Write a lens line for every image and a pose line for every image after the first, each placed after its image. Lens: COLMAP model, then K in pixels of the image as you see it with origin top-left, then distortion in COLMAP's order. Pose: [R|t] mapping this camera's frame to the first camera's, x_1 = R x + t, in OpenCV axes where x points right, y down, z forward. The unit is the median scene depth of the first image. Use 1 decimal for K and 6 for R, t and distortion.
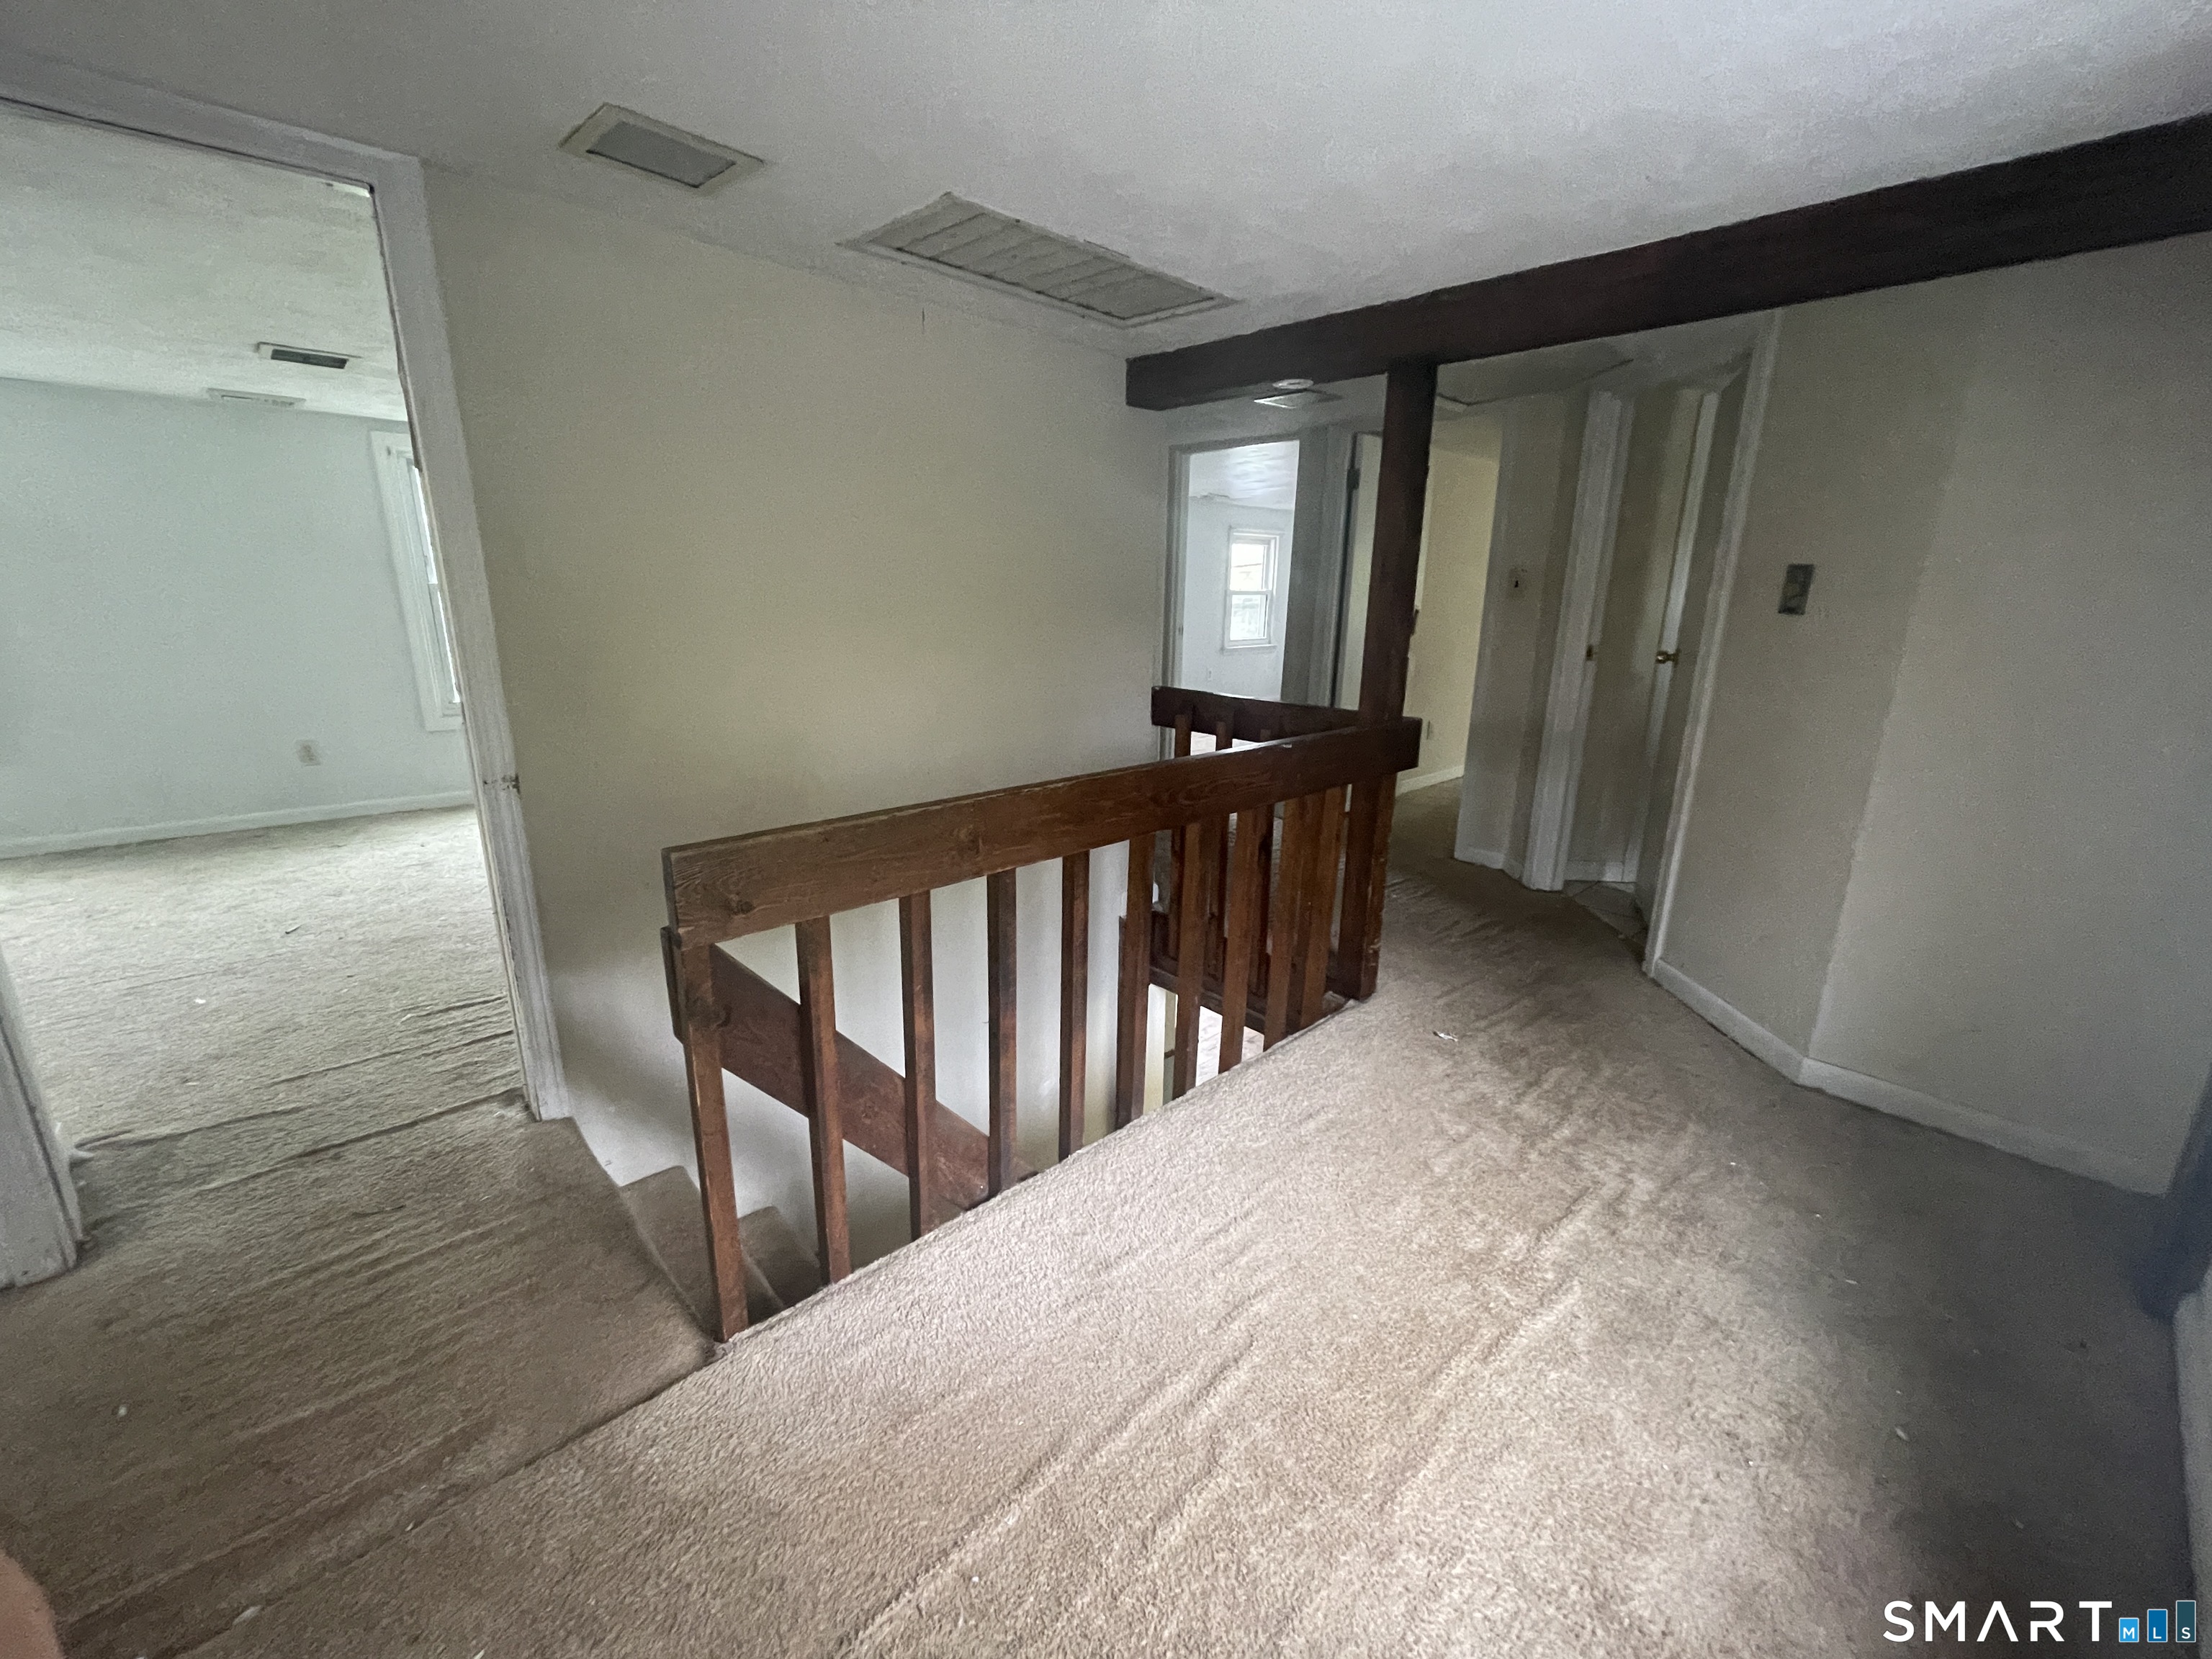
lens RADIAL K [[899.1, 0, 1111.5], [0, 899.1, 825.2], [0, 0, 1]] dist [-0.003980, -0.000191]
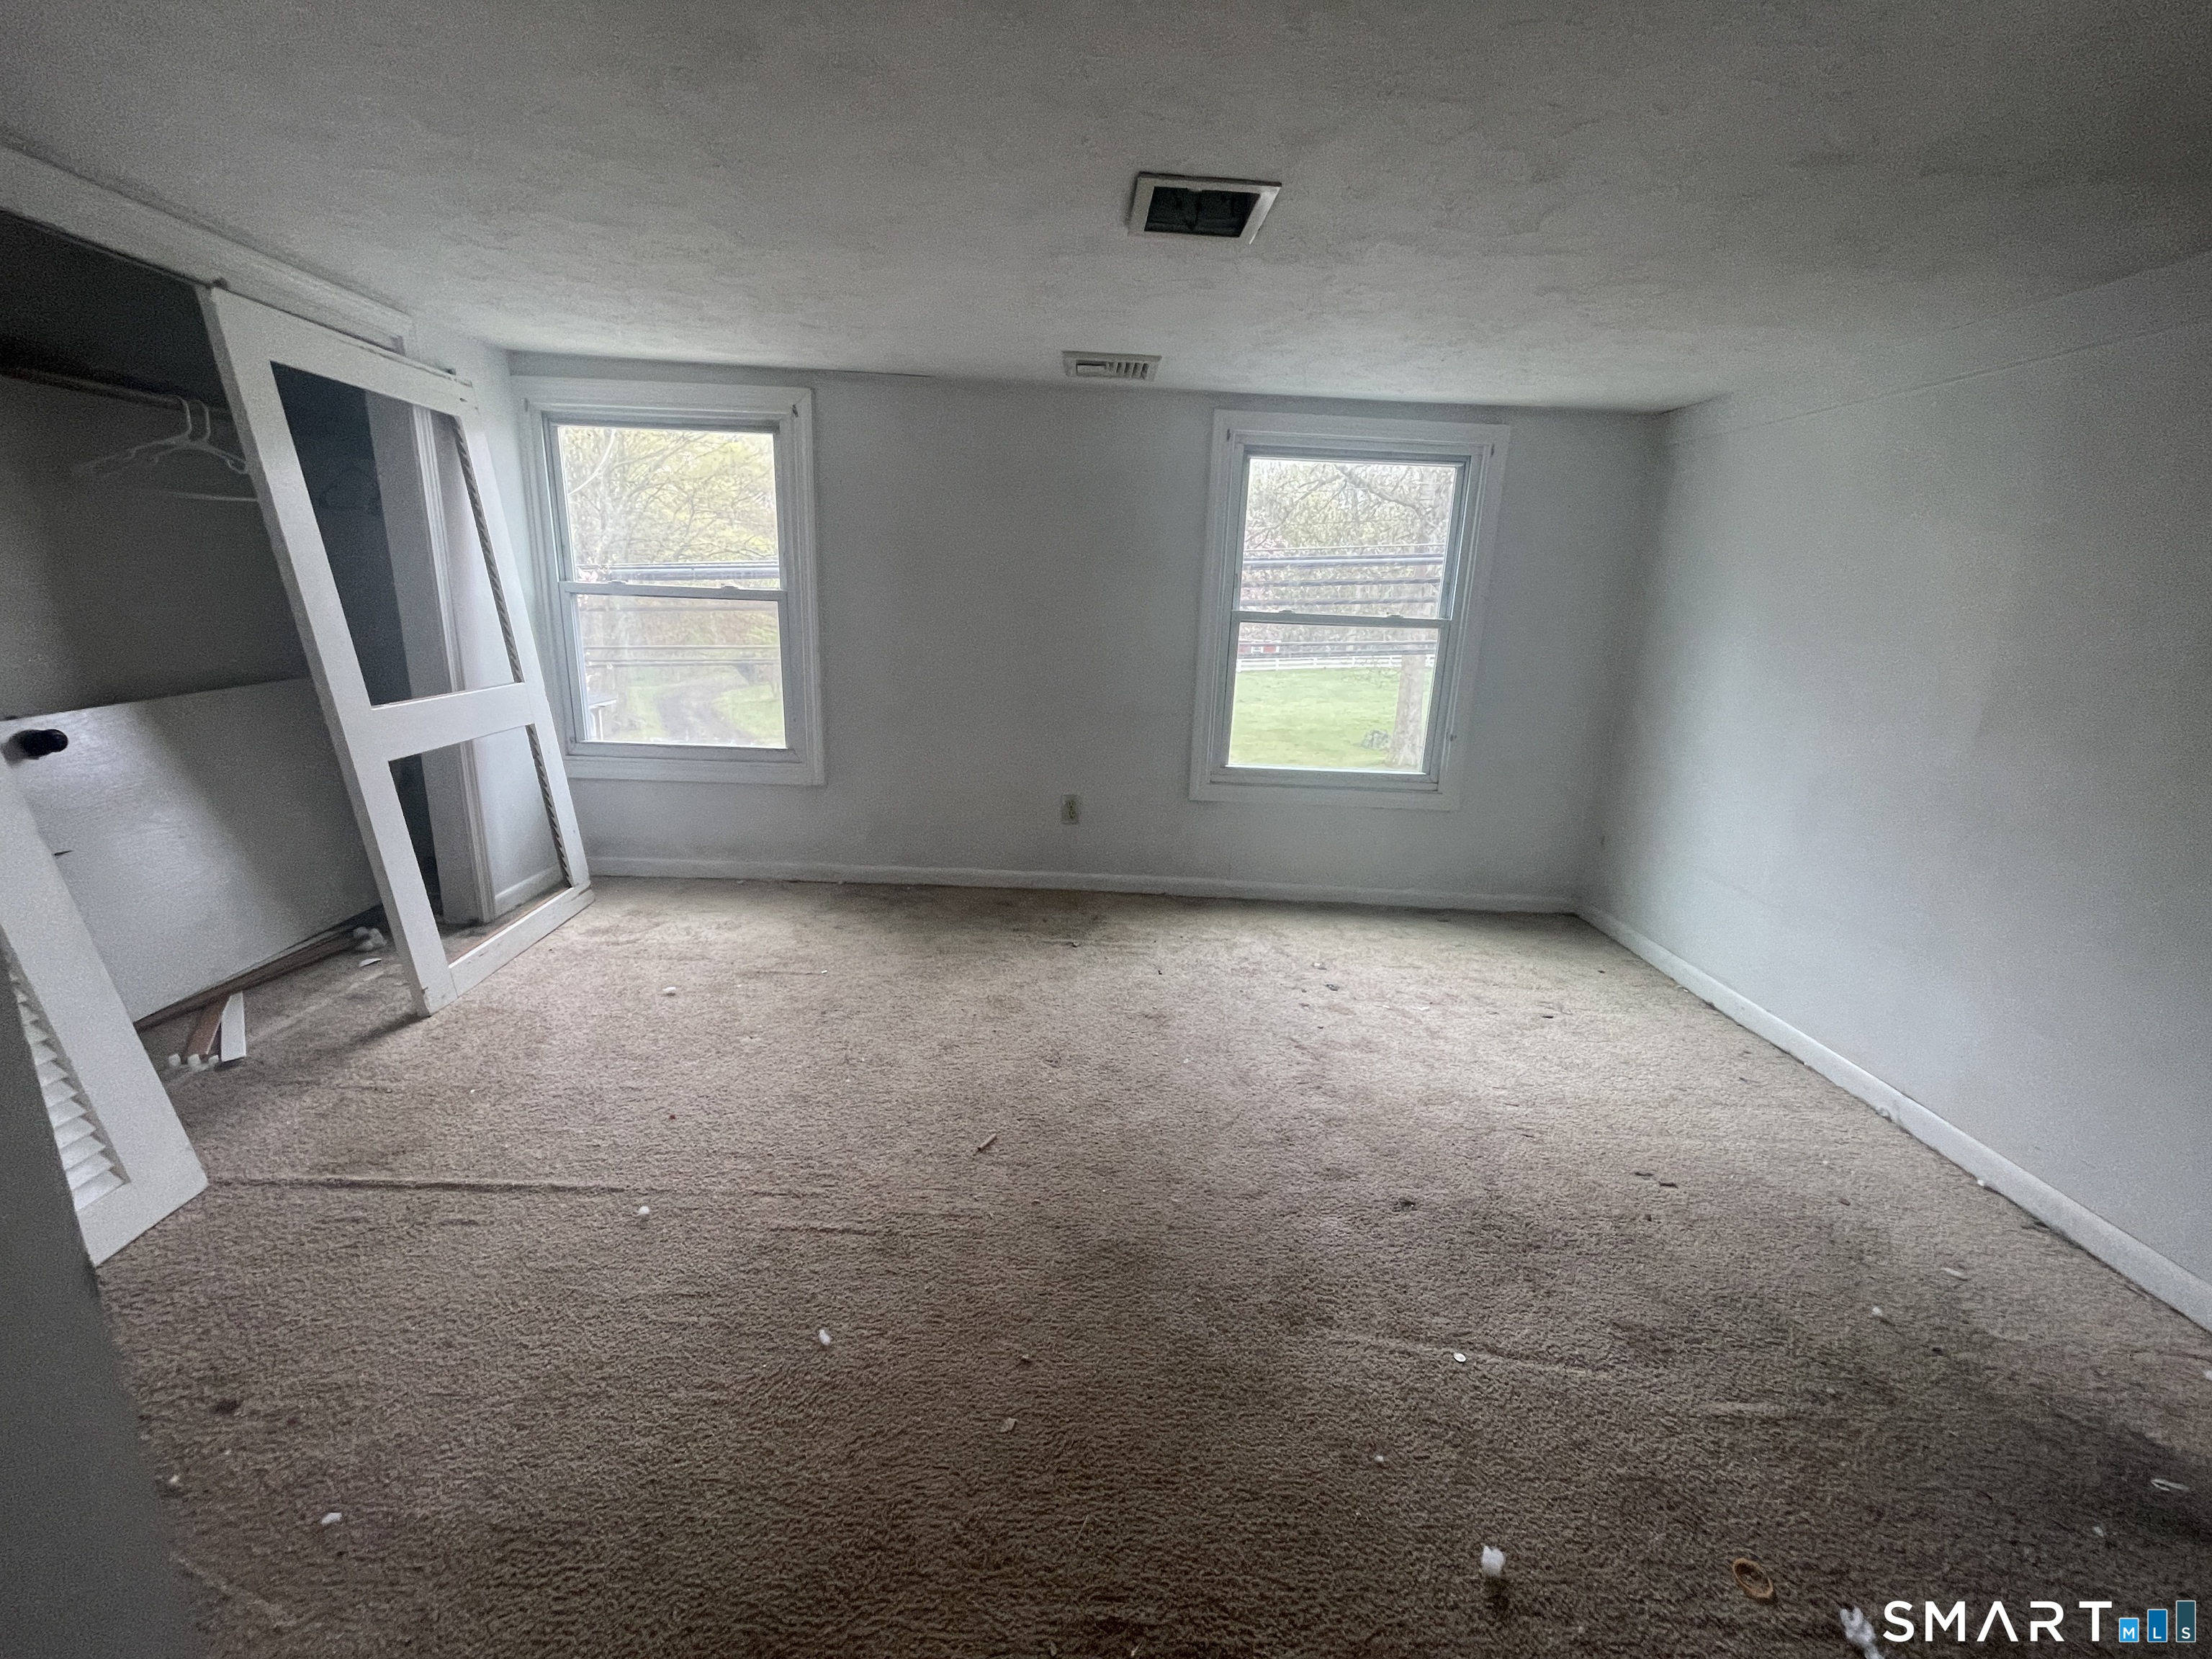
lens RADIAL K [[899.1, 0, 1101.9], [0, 899.1, 829.3], [0, 0, 1]] dist [-0.003980, -0.000191]
pose [[0.751110, 0.182995, -0.634308, -0.434476], [-0.200962, 0.978594, 0.044353, -0.134246], [0.628847, 0.094158, 0.771807, 0.477165]]
